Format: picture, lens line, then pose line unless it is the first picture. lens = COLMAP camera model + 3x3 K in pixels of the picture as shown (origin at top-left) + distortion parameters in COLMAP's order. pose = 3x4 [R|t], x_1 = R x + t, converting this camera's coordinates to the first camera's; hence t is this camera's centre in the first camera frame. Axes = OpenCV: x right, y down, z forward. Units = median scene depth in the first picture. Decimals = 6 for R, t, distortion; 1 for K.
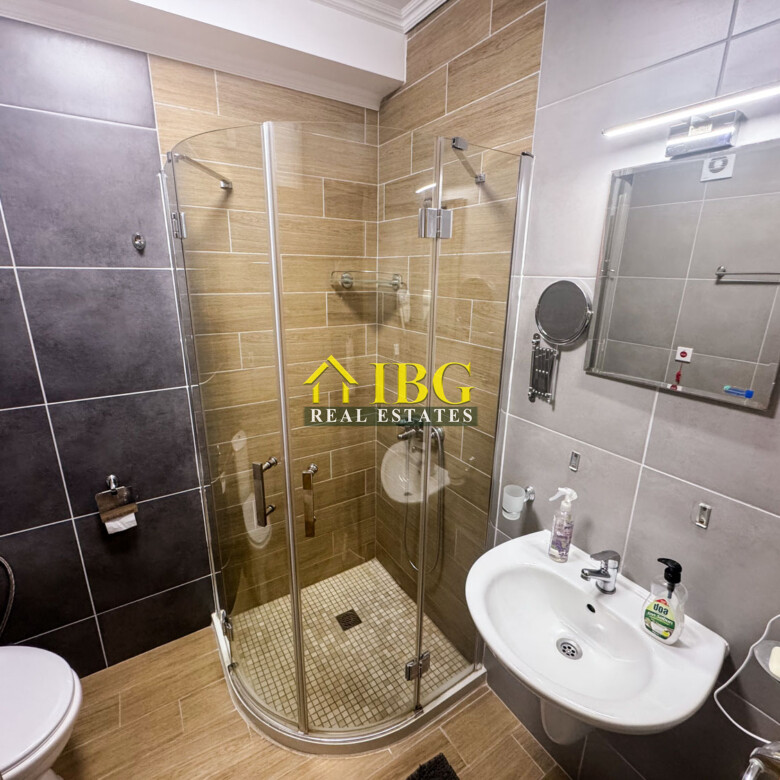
lens RADIAL K [[414.2, 0, 389.6], [0, 414.2, 389.1], [0, 0, 1]] dist [-0.002900, -0.000019]
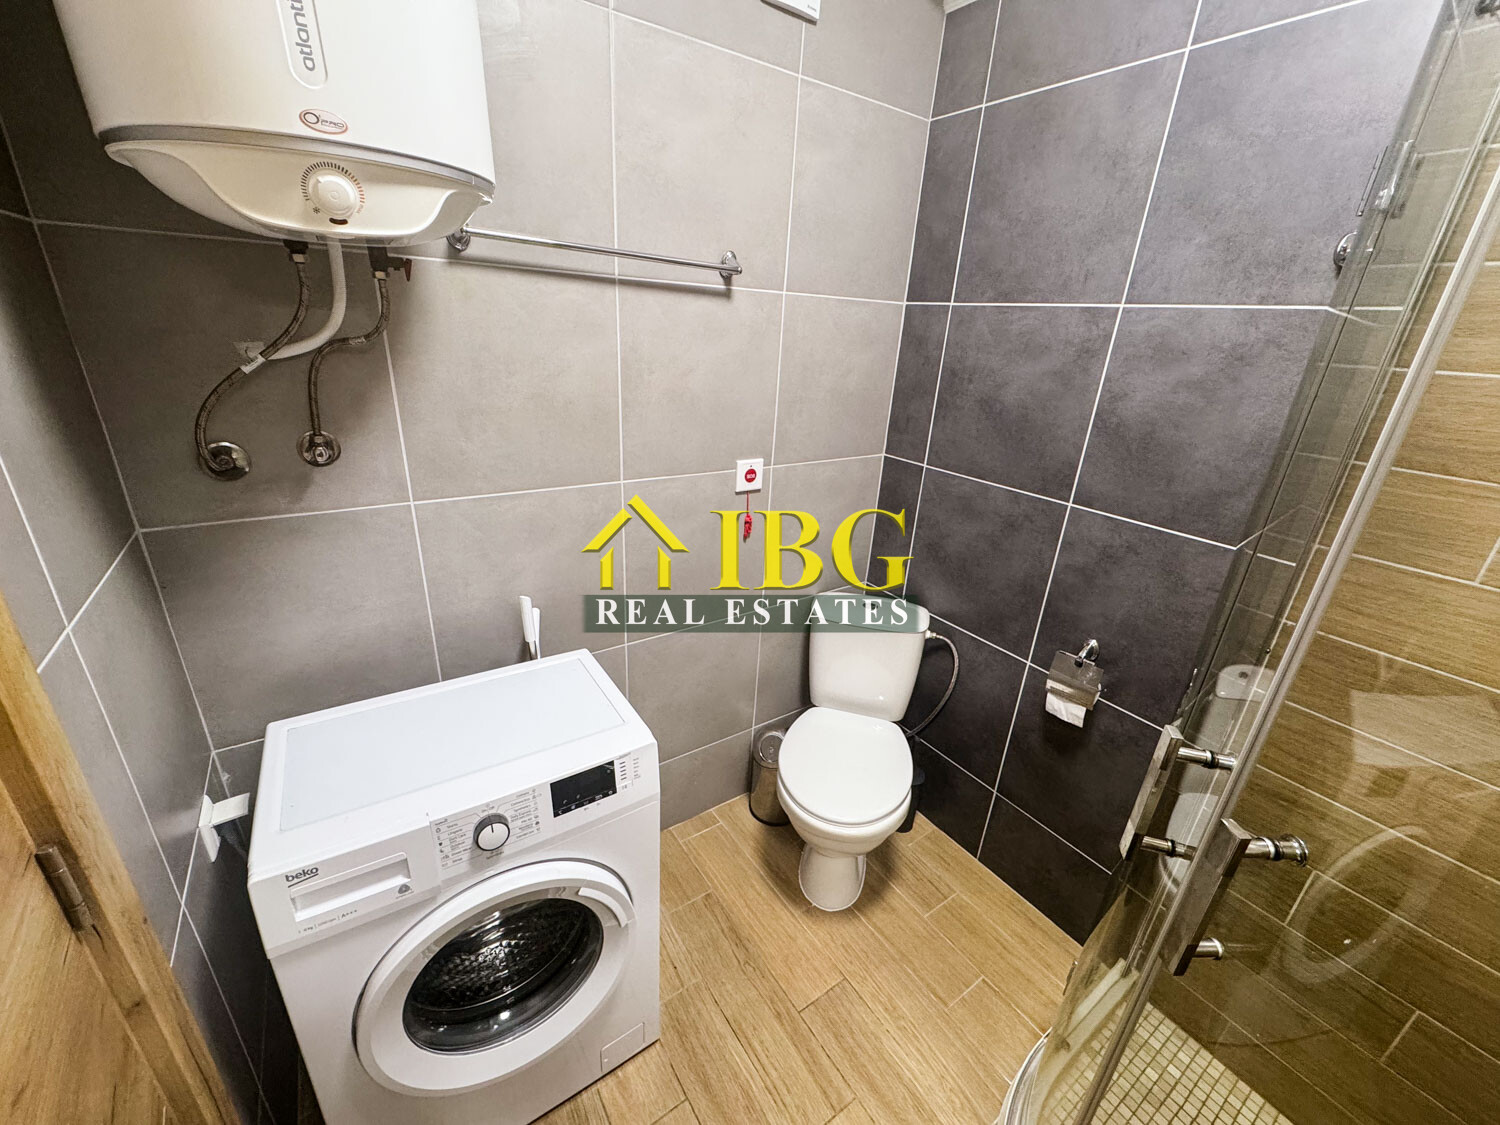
lens RADIAL K [[597.5, 0, 745.6], [0, 597.5, 557.2], [0, 0, 1]] dist [-0.004249, 0.000766]
pose [[0.027621, 0.357600, -0.933466, 0.136262], [-0.321927, 0.887253, 0.330371, -0.039005], [0.946361, 0.291383, 0.139628, 0.320609]]
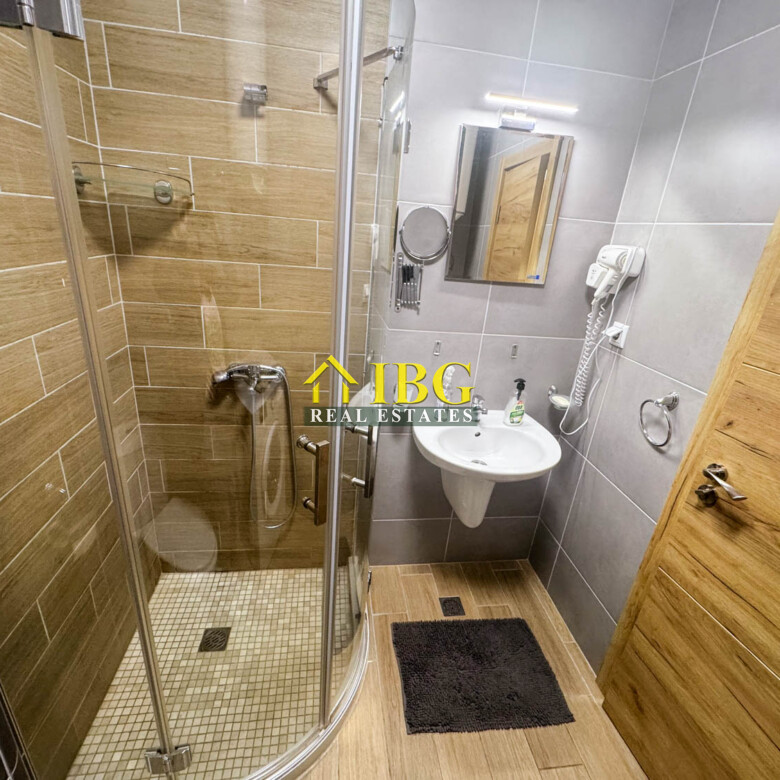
lens RADIAL K [[414.2, 0, 390.7], [0, 414.2, 389.6], [0, 0, 1]] dist [-0.002900, -0.000019]
pose [[0.410908, -0.310550, 0.857154, -0.643218], [0.177911, 0.949434, 0.258695, -0.058976], [-0.894149, 0.046197, 0.445380, 0.418483]]
